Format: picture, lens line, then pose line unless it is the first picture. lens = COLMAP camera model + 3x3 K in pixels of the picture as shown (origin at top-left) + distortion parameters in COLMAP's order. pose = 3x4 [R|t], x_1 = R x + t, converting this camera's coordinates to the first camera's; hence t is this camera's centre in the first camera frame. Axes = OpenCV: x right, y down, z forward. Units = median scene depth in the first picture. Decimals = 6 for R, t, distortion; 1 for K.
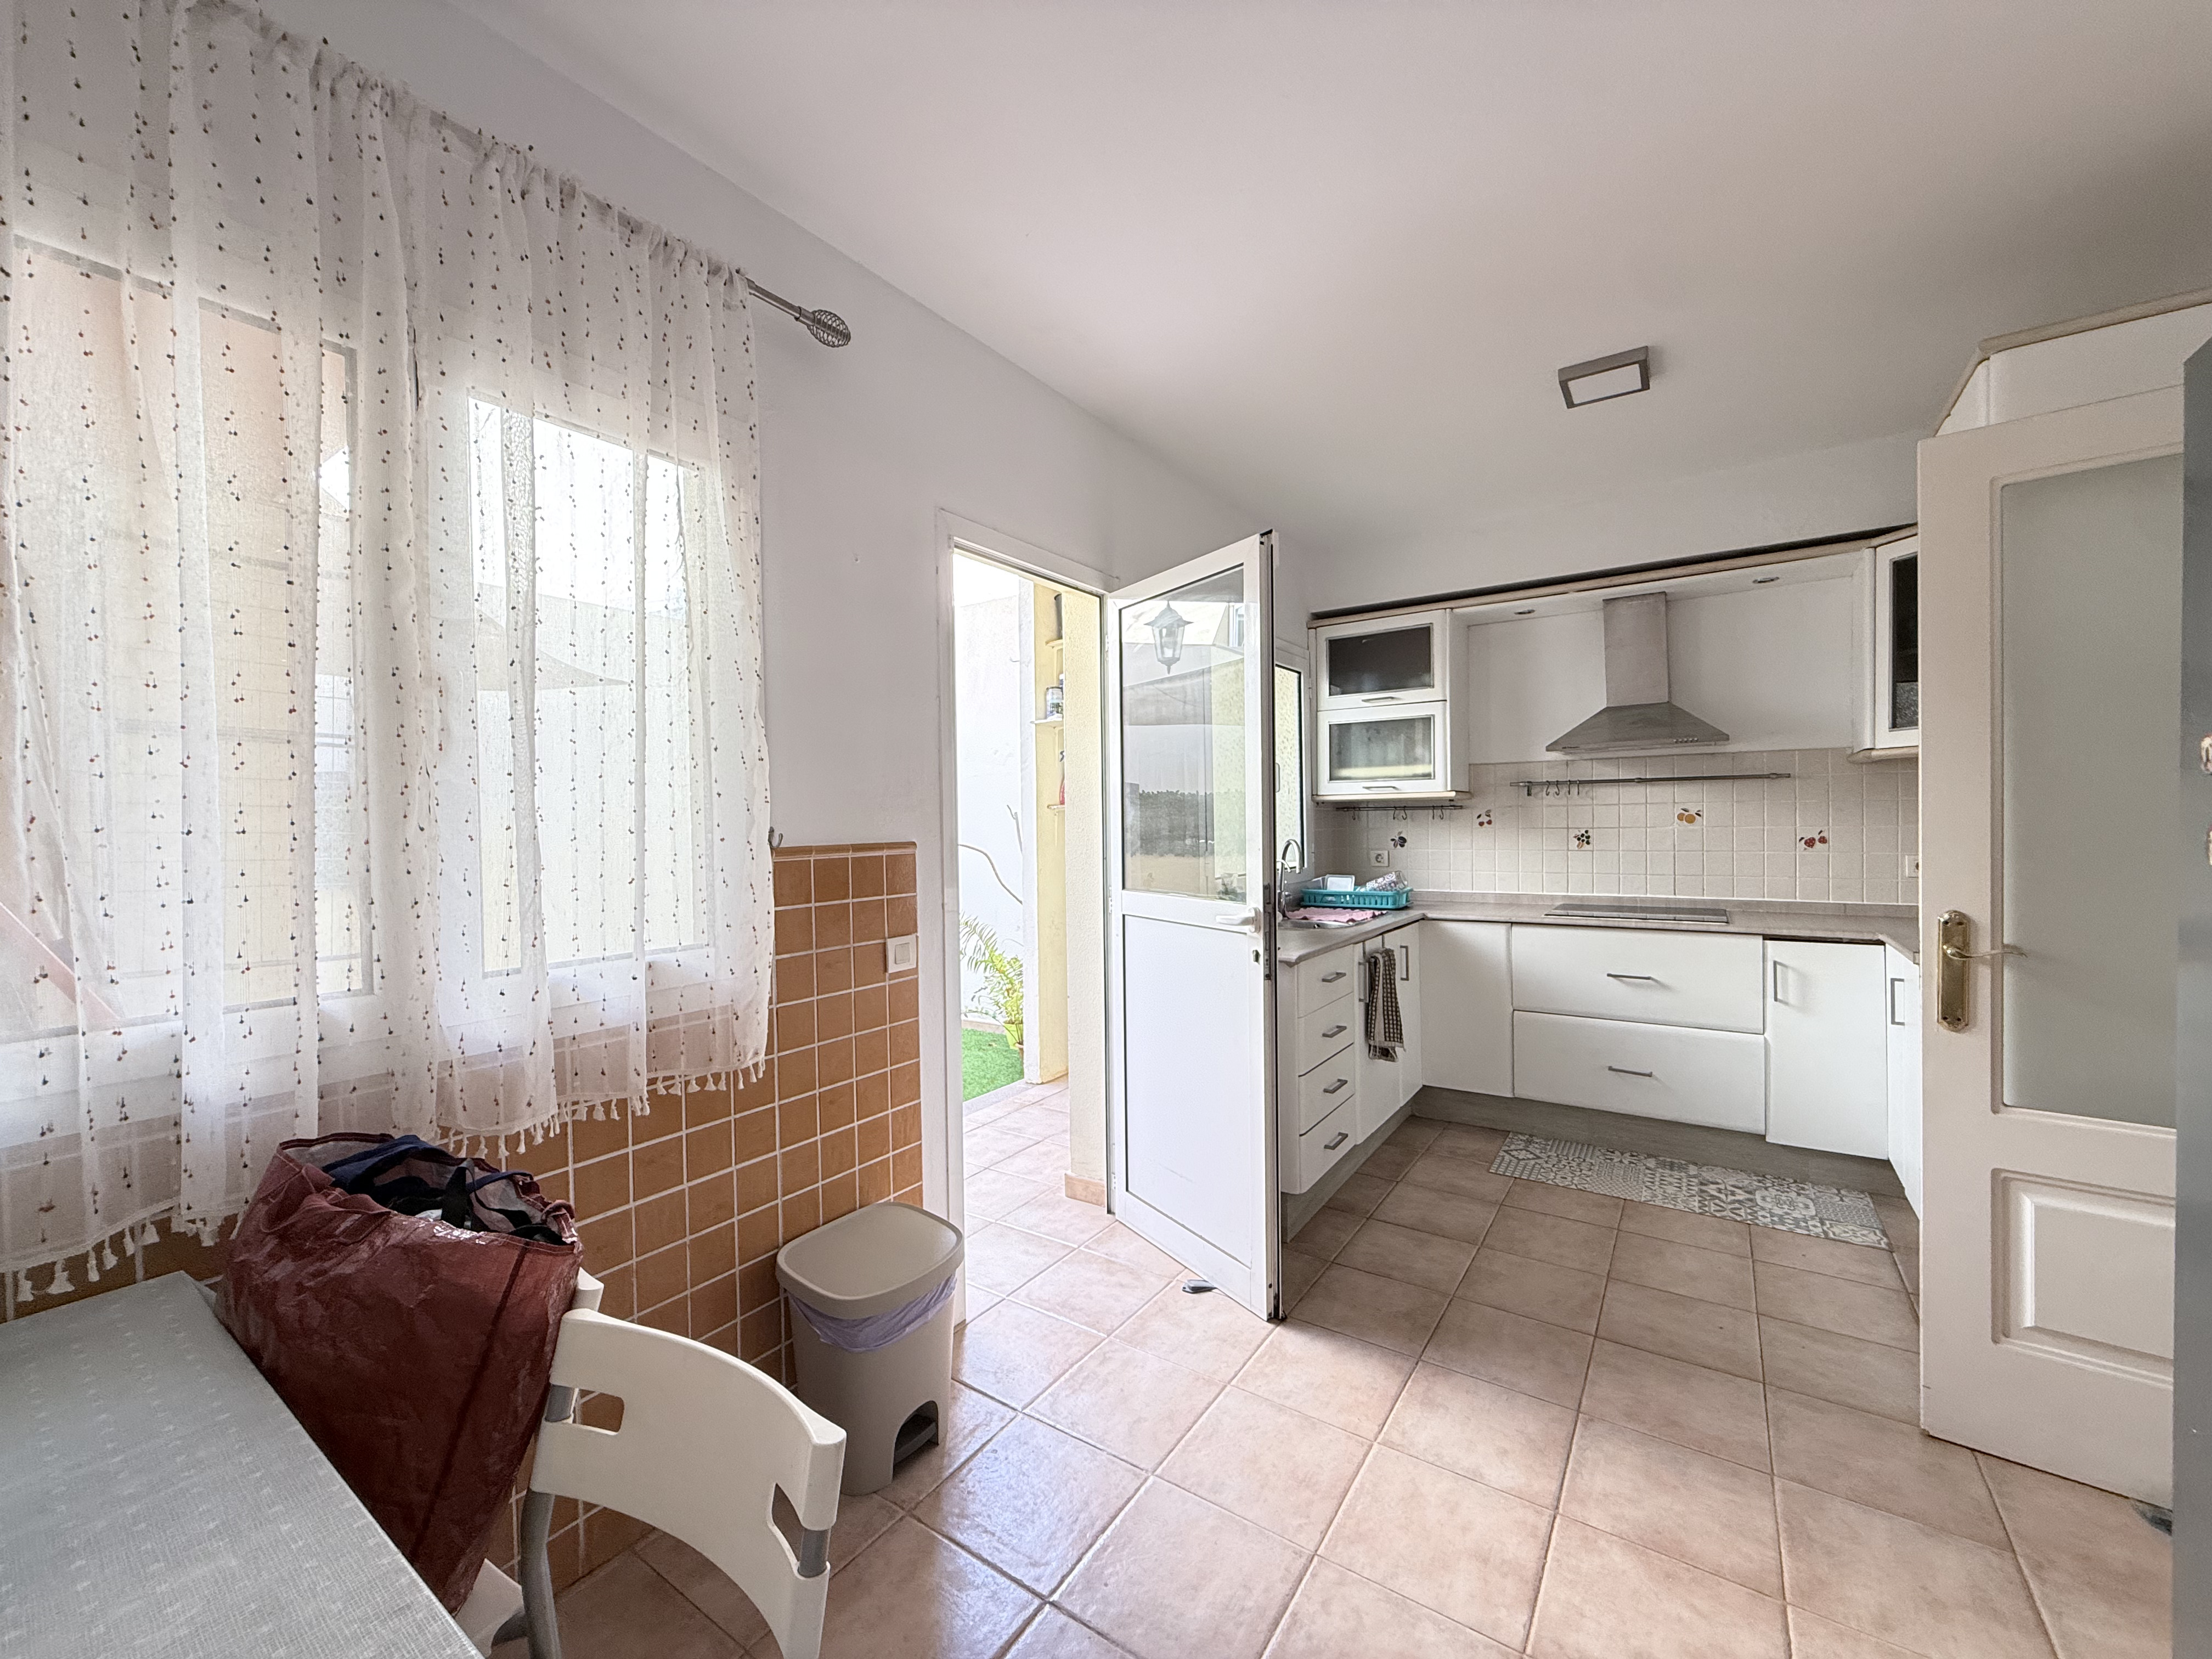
lens RADIAL K [[878.2, 0, 1107.6], [0, 878.2, 837.5], [0, 0, 1]] dist [0.004167, 0.000531]
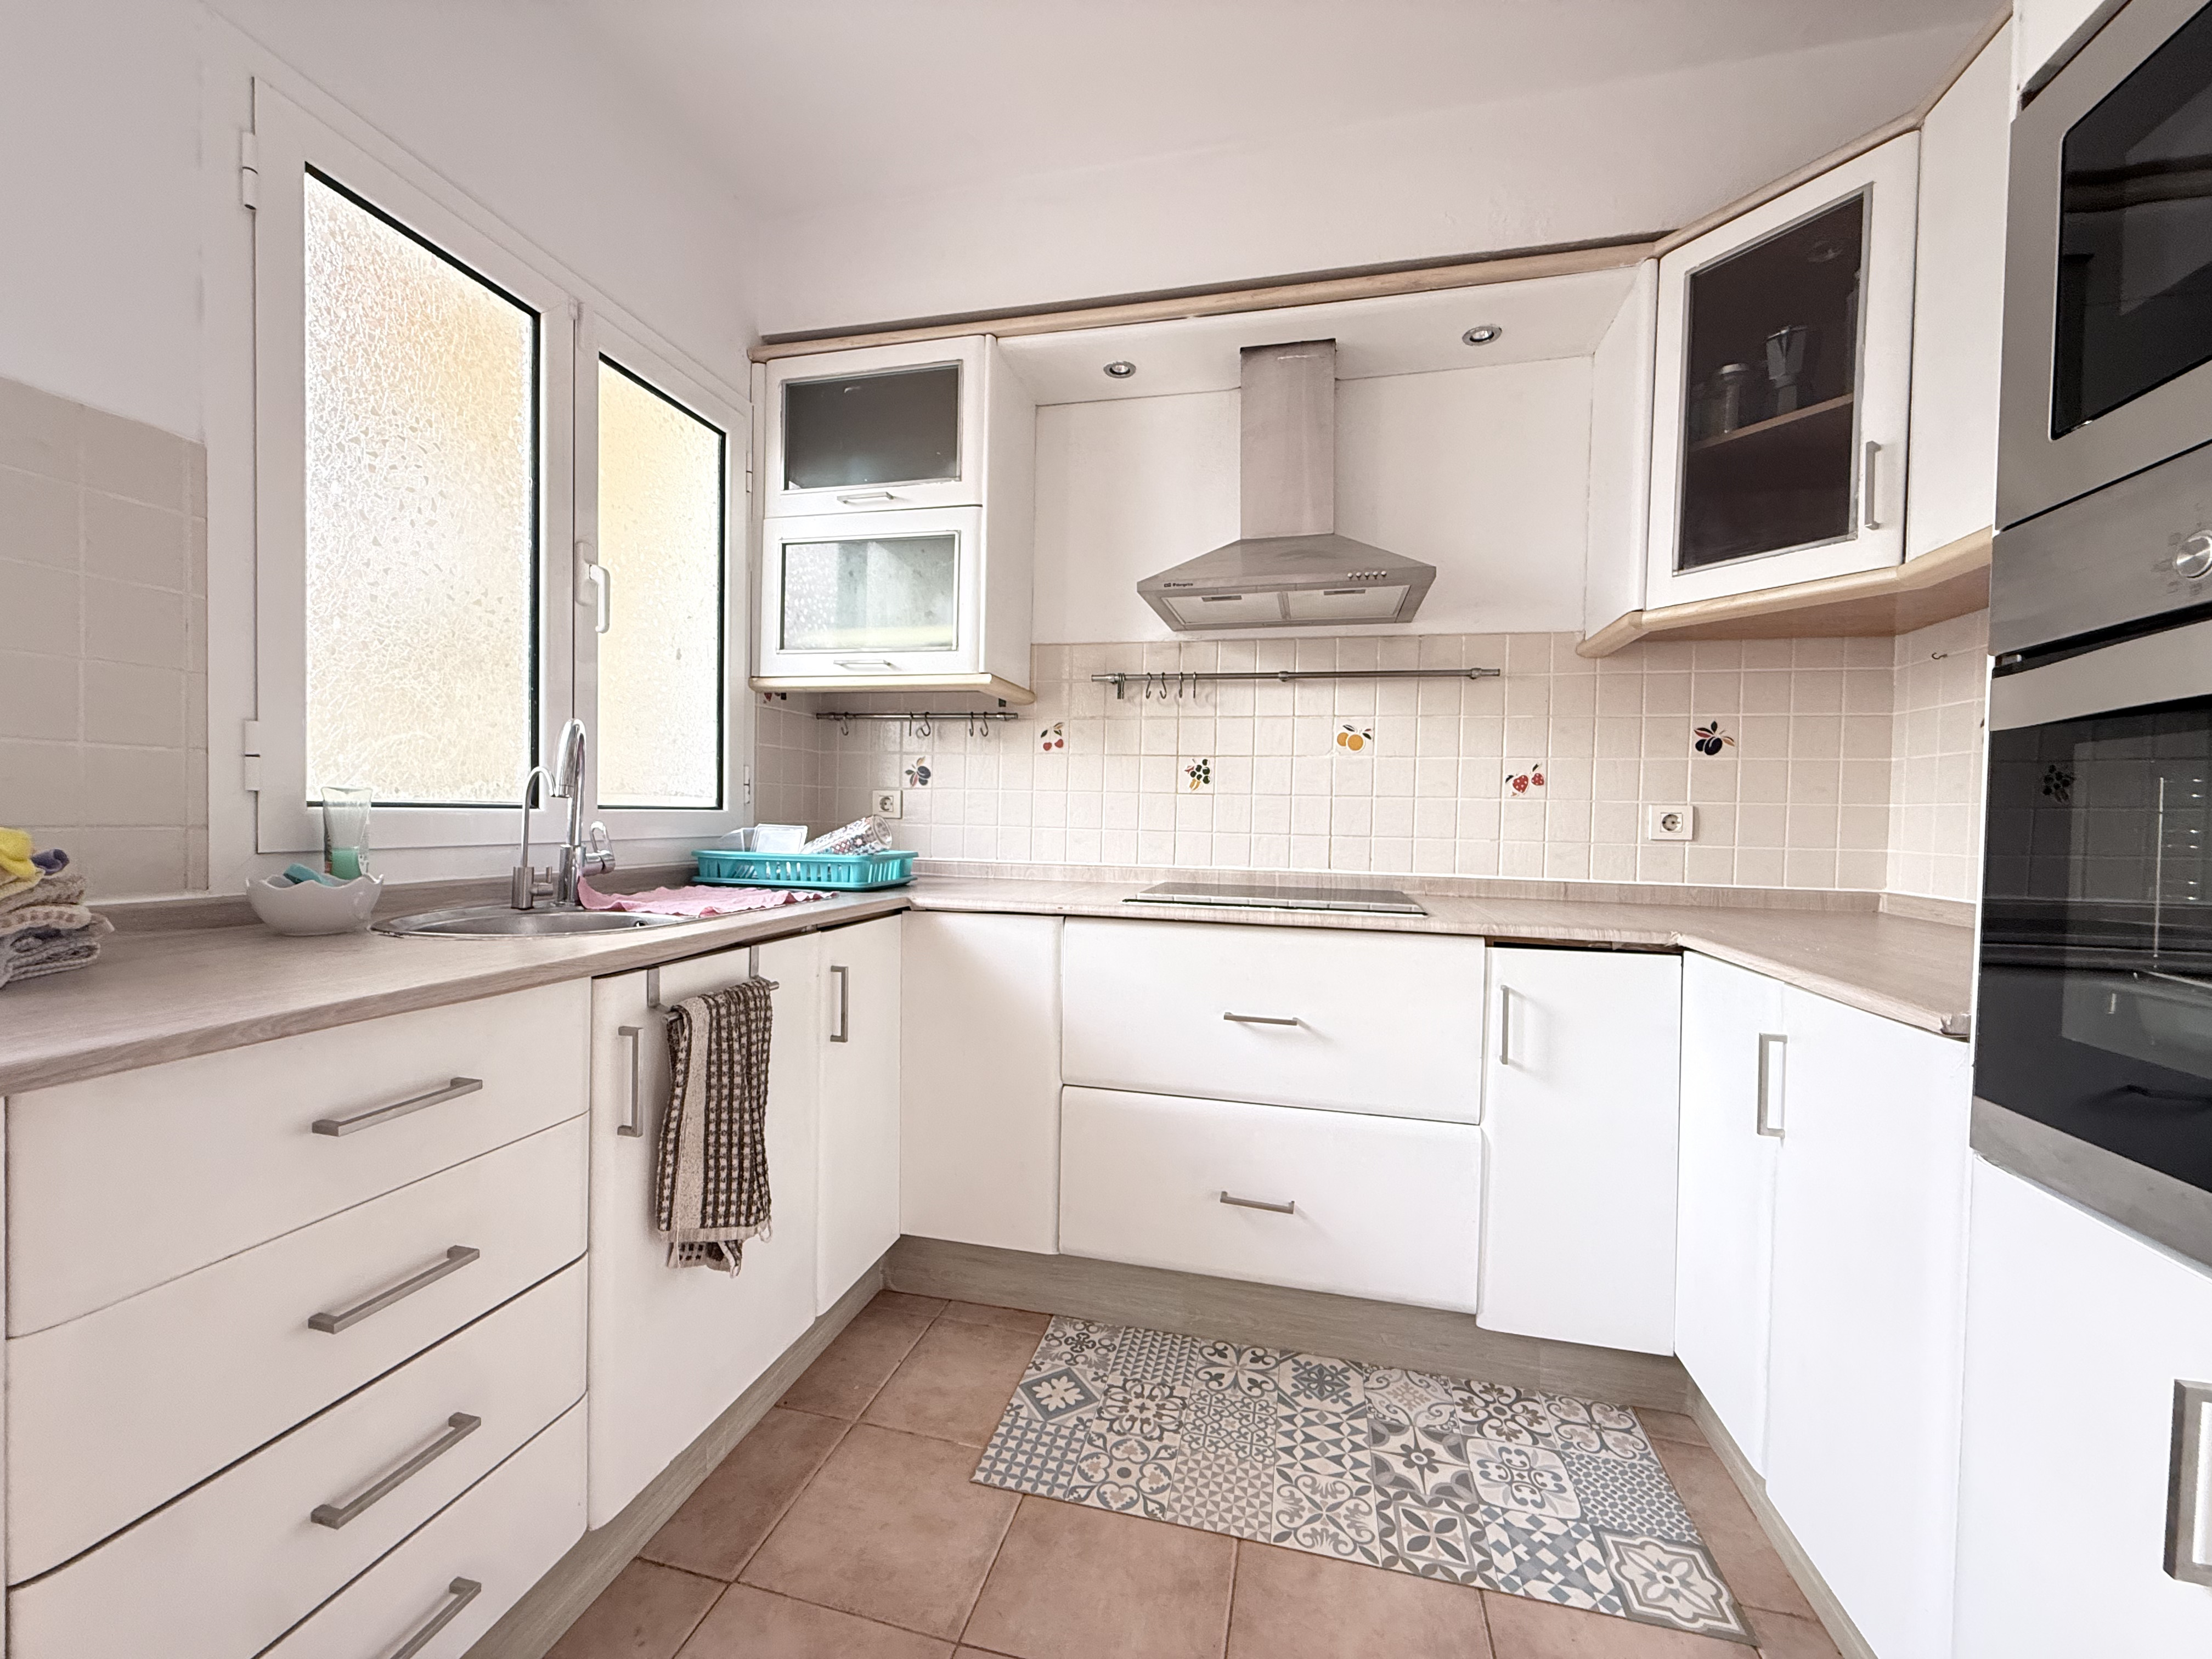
lens RADIAL K [[878.2, 0, 1104.8], [0, 878.2, 830.8], [0, 0, 1]] dist [0.004167, 0.000531]
pose [[0.935347, 0.028103, 0.352613, 0.298930], [-0.029671, 0.999559, -0.000958, 0.047108], [-0.352484, -0.009566, 0.935769, 0.511023]]
